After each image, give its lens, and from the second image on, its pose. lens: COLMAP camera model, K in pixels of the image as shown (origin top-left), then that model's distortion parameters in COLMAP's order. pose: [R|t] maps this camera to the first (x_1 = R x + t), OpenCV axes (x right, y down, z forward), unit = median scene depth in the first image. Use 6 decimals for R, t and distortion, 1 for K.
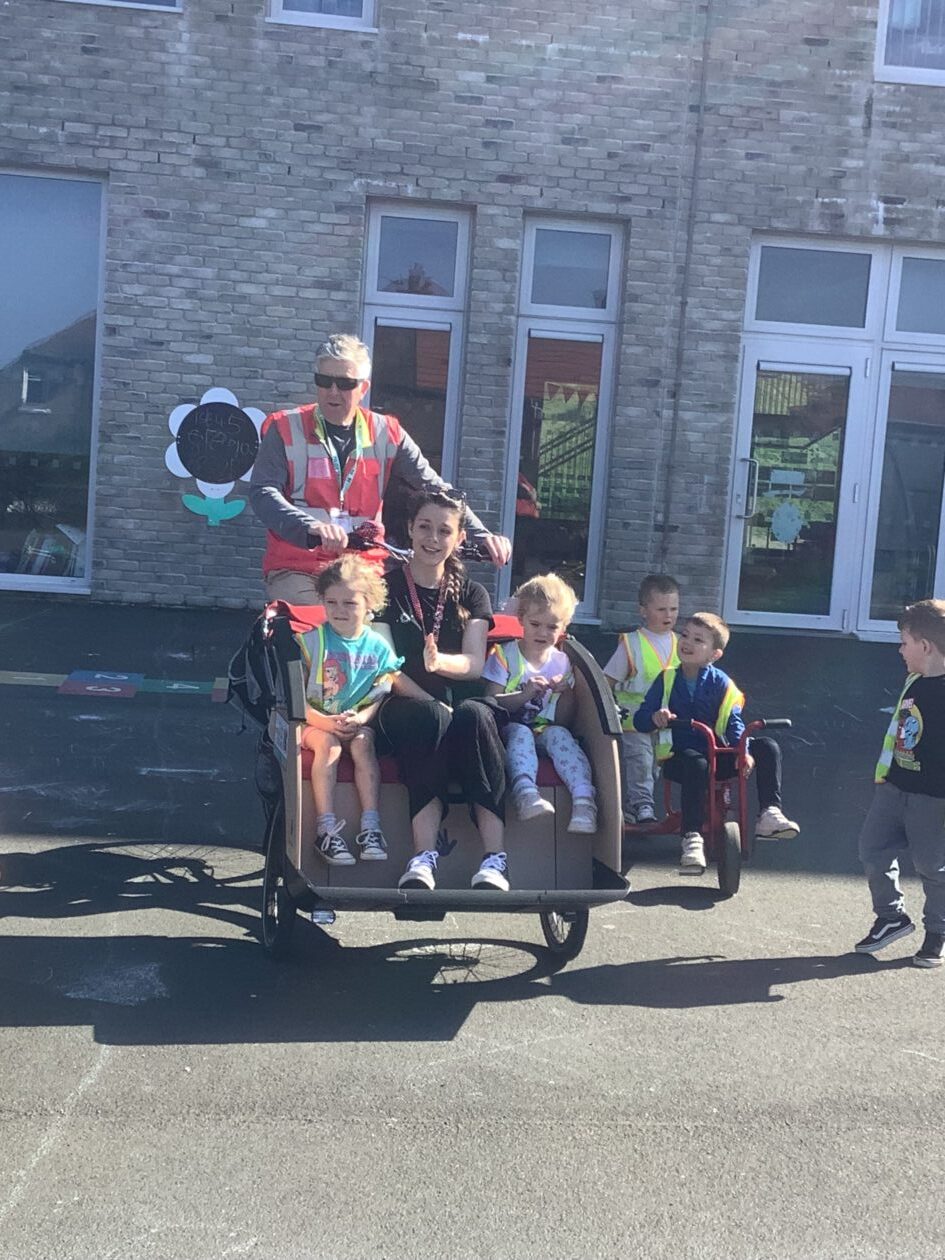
lens RADIAL K [[2246.6, 0, 461.2], [0, 2246.6, 621.7], [0, 0, 1]] dist [0.258641, 0.000000]
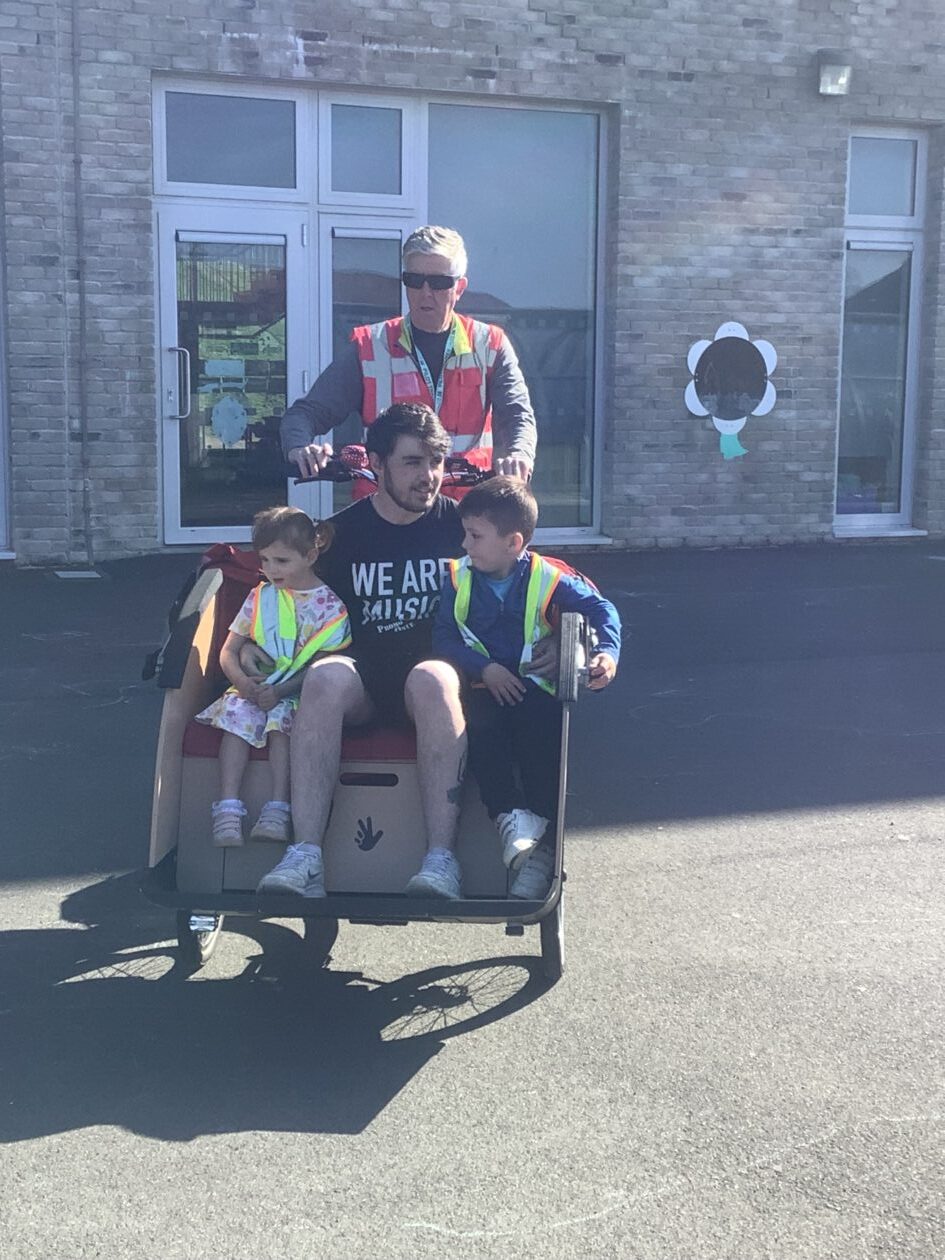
lens RADIAL K [[2246.6, 0, 515.7], [0, 2246.6, 608.5], [0, 0, 1]] dist [0.258641, 0.000000]
pose [[0.964779, -0.087296, 0.248157, 0.031287], [0.077318, 0.995767, 0.049690, -0.007675], [-0.251444, -0.028753, 0.967445, 0.148373]]
